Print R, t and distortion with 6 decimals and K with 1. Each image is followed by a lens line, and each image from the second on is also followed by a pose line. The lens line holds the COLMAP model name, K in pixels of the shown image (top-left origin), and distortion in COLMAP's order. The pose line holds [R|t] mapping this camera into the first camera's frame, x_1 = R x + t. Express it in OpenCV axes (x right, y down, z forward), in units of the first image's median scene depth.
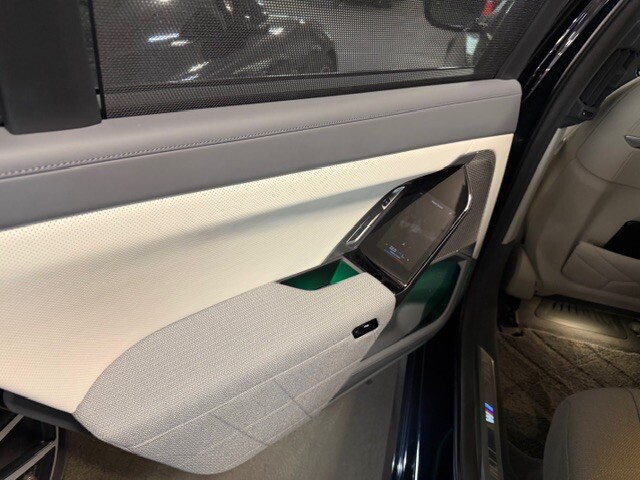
lens RADIAL K [[453.1, 0, 320.0], [0, 453.1, 240.0], [0, 0, 1]] dist [0.024641, -0.036721]
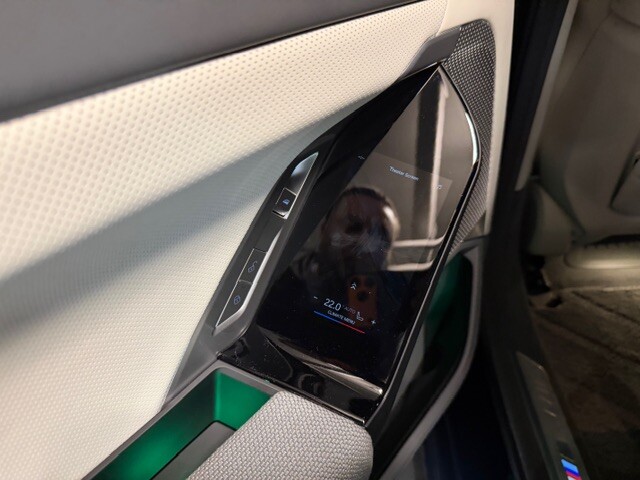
lens RADIAL K [[457.8, 0, 327.3], [0, 457.8, 238.7], [0, 0, 1]] dist [-0.019878, 0.000222]
pose [[0.956873, -0.284862, 0.056994, 0.099936], [0.280301, 0.956859, 0.076500, -0.048266], [-0.076327, -0.057225, 0.995439, 0.389597]]
